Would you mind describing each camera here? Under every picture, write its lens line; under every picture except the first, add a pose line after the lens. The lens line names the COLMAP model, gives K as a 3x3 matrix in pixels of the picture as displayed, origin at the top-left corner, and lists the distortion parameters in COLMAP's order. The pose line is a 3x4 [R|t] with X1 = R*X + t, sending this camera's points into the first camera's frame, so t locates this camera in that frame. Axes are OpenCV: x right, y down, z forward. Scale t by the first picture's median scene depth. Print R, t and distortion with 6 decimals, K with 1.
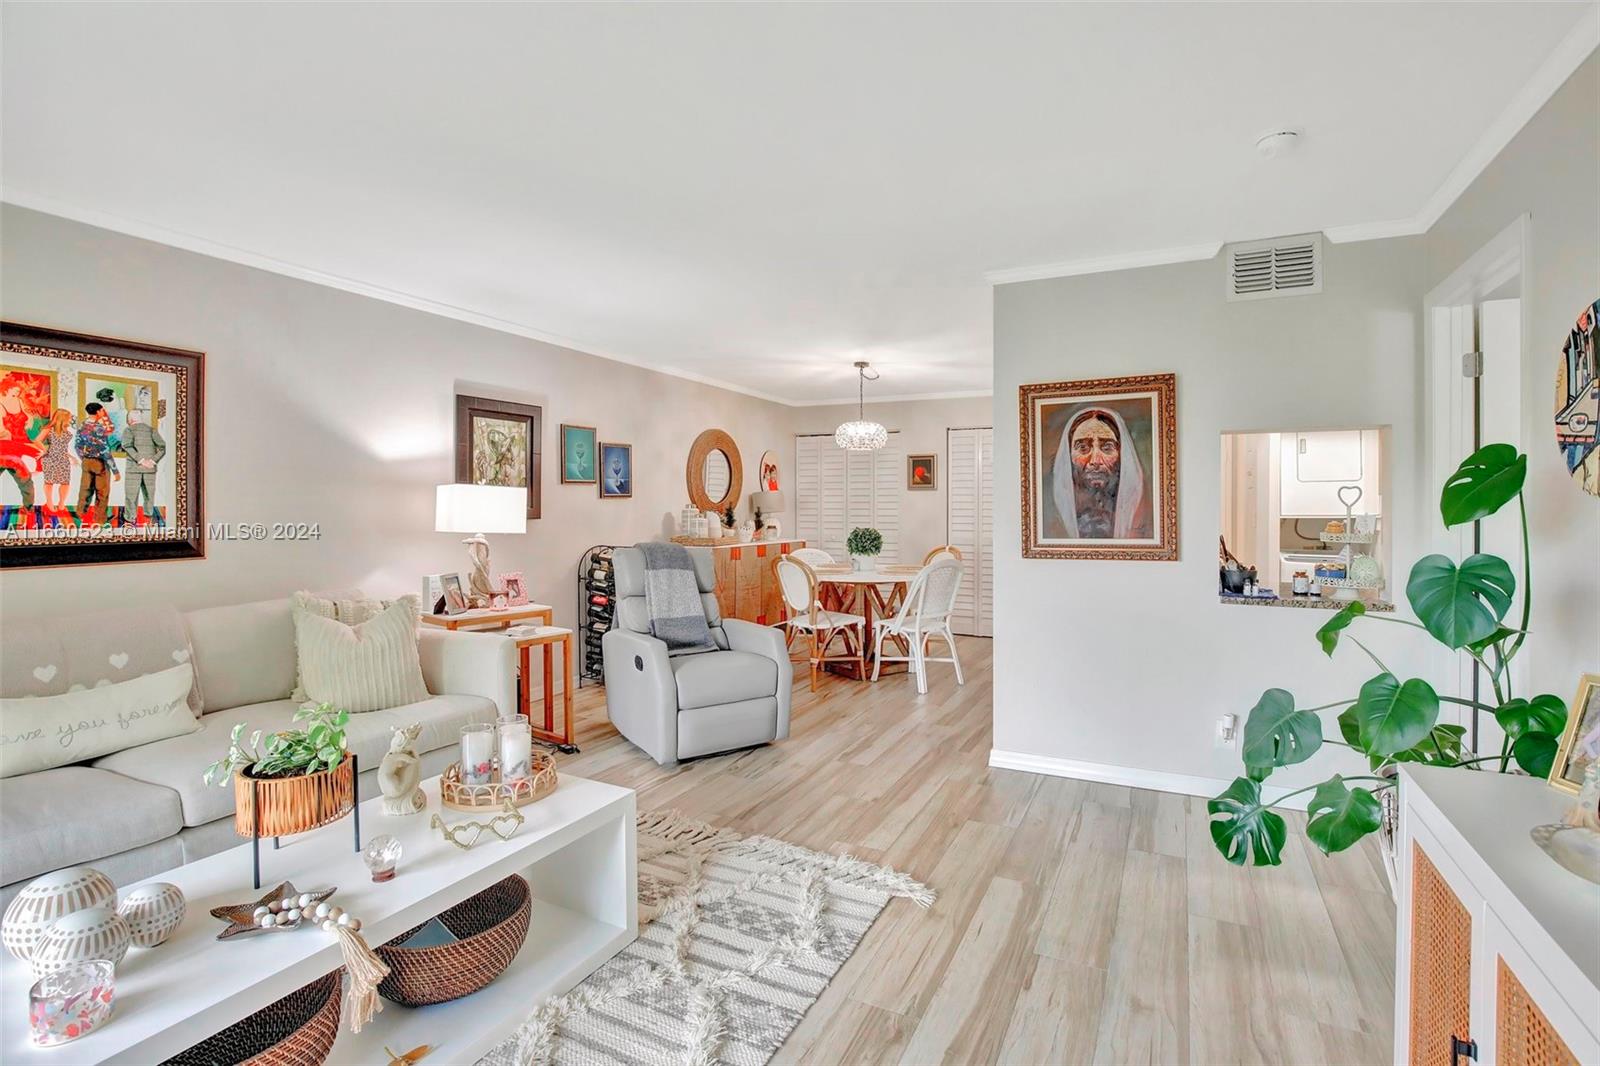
lens RADIAL K [[748.5, 0, 817.5], [0, 748.5, 510.9], [0, 0, 1]] dist [-0.034683, 0.014359]
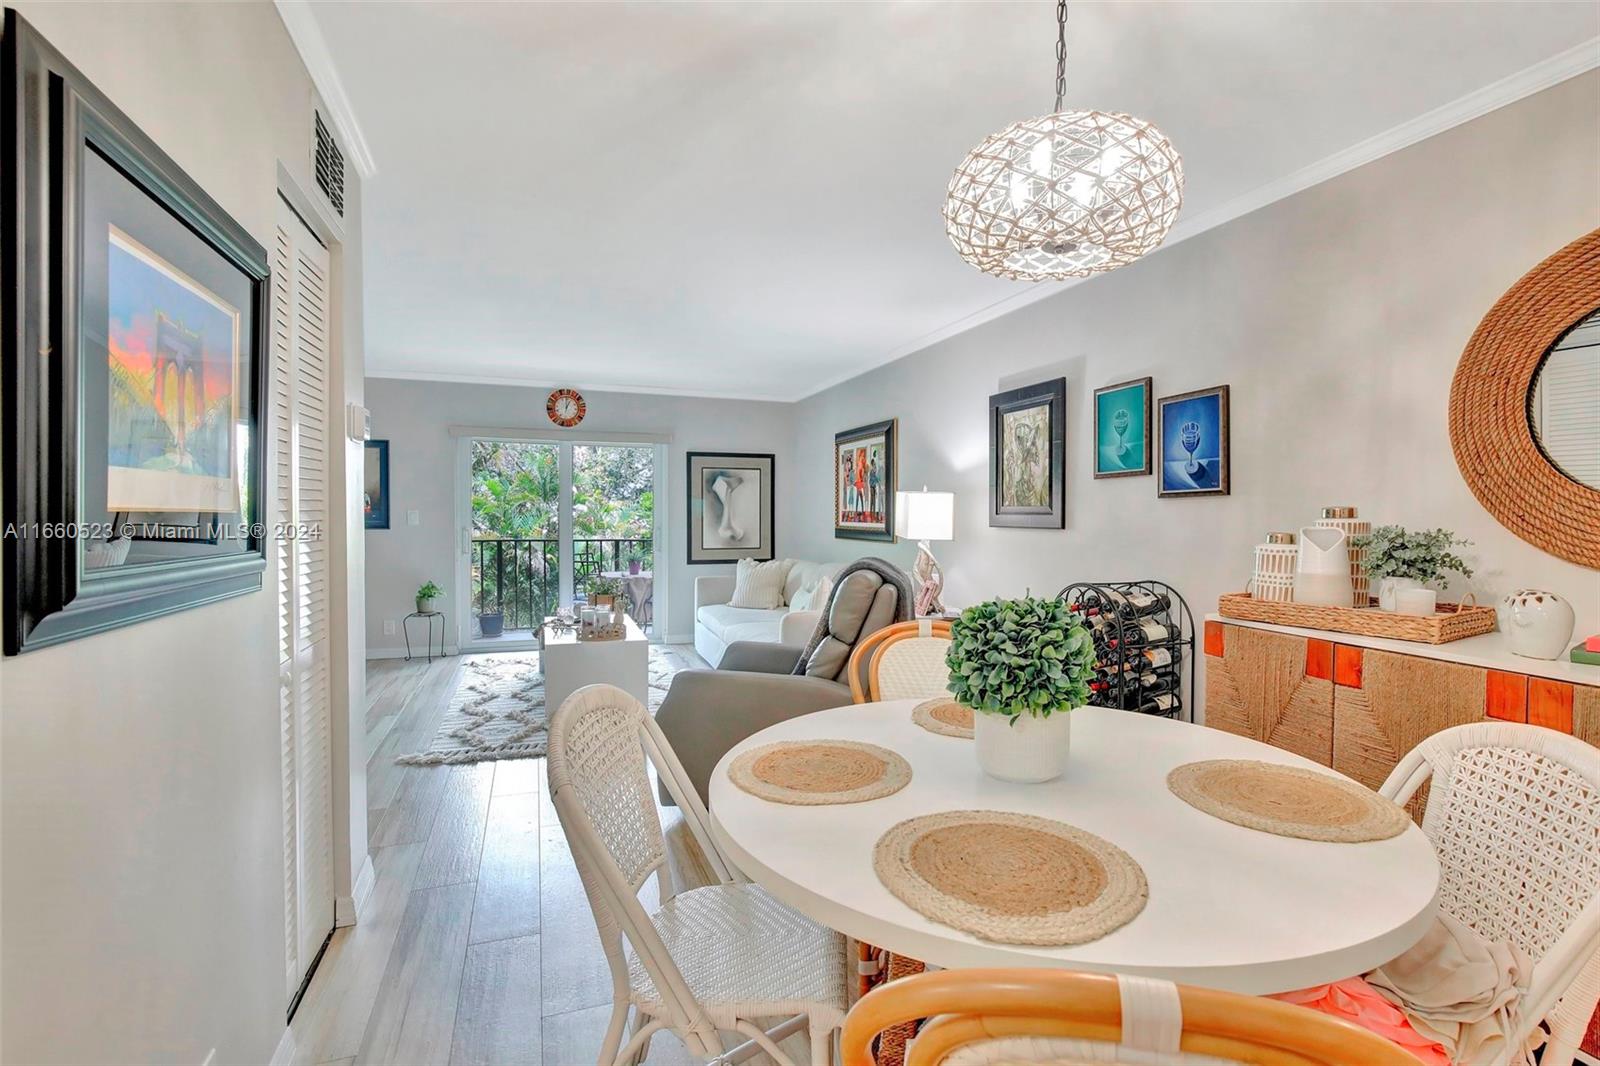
lens RADIAL K [[777.8, 0, 822.1], [0, 777.8, 524.8], [0, 0, 1]] dist [-0.021003, 0.001188]
pose [[-0.694336, -0.000684, -0.719651, 0.565966], [-0.018068, 0.999701, 0.016482, -0.003440], [0.719424, 0.024447, -0.694140, 2.221549]]
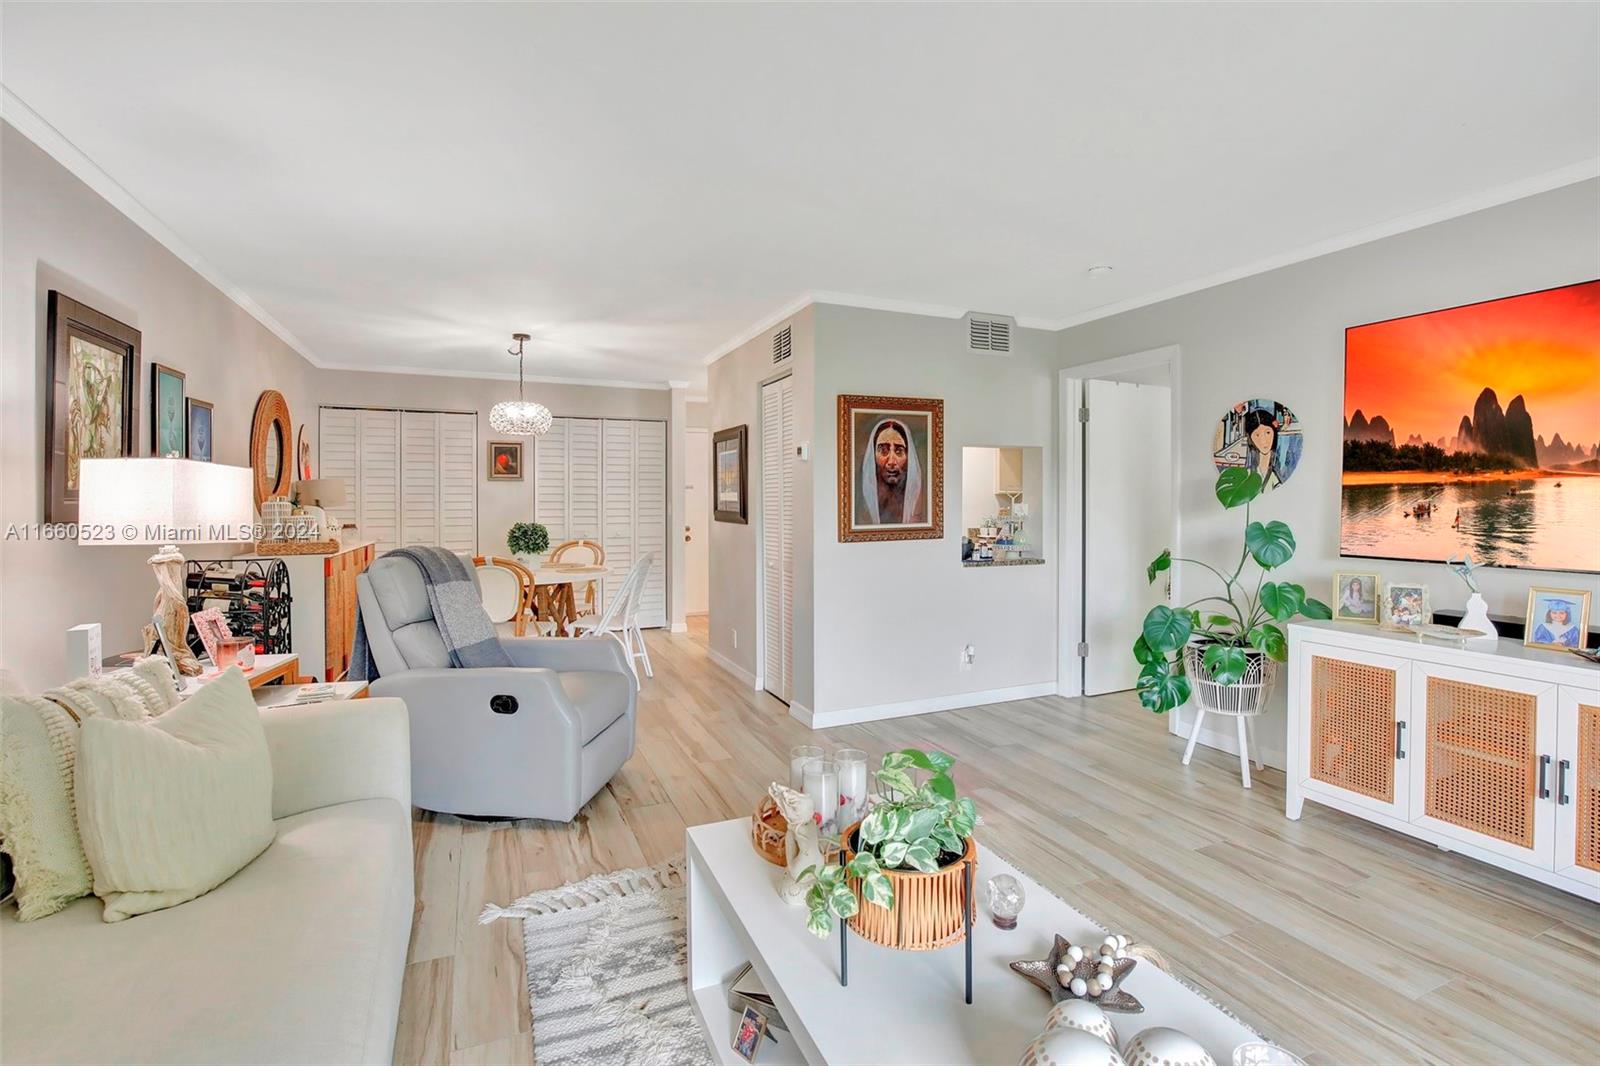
lens RADIAL K [[748.5, 0, 817.5], [0, 748.5, 510.9], [0, 0, 1]] dist [-0.034683, 0.014359]
pose [[0.634818, -0.013370, 0.772546, -0.781893], [0.005840, 0.999905, 0.012506, -0.001474], [-0.772640, -0.003427, 0.634835, 0.346573]]
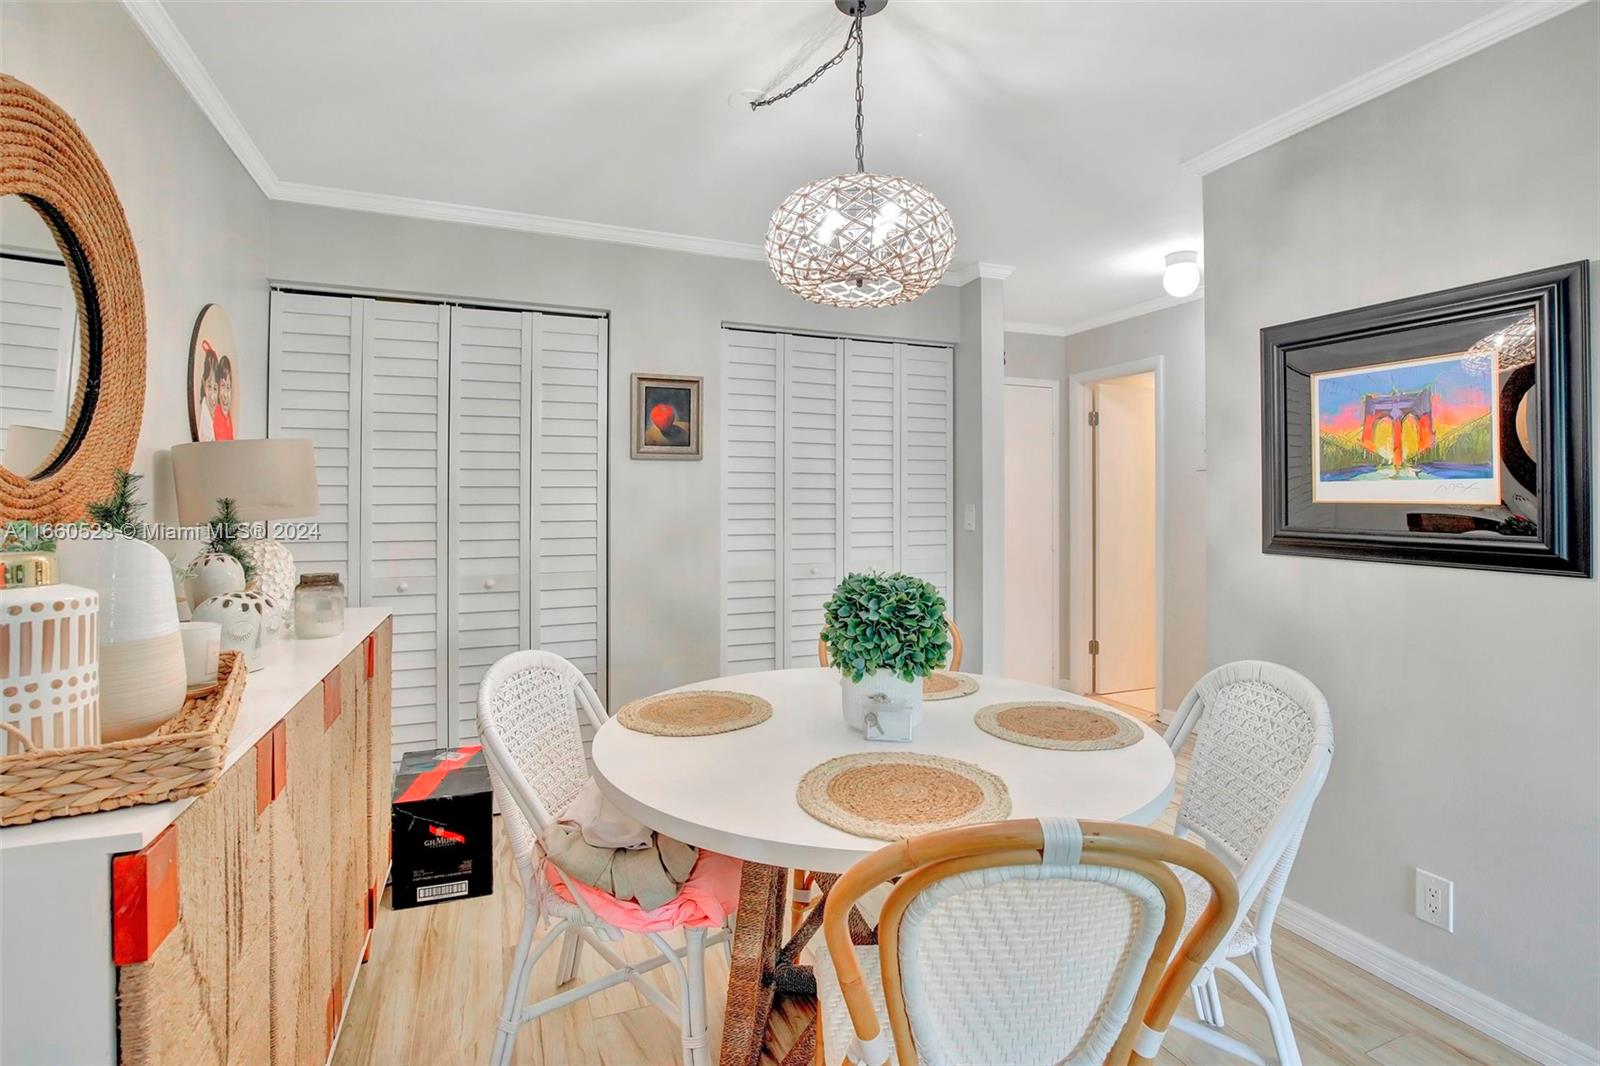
lens RADIAL K [[762.5, 0, 806.0], [0, 762.5, 493.1], [0, 0, 1]] dist [-0.028201, 0.000334]
pose [[0.659609, 0.004264, 0.751597, -0.328424], [0.007392, 0.999899, -0.012160, -0.007512], [-0.751573, 0.013577, 0.659510, 1.629400]]
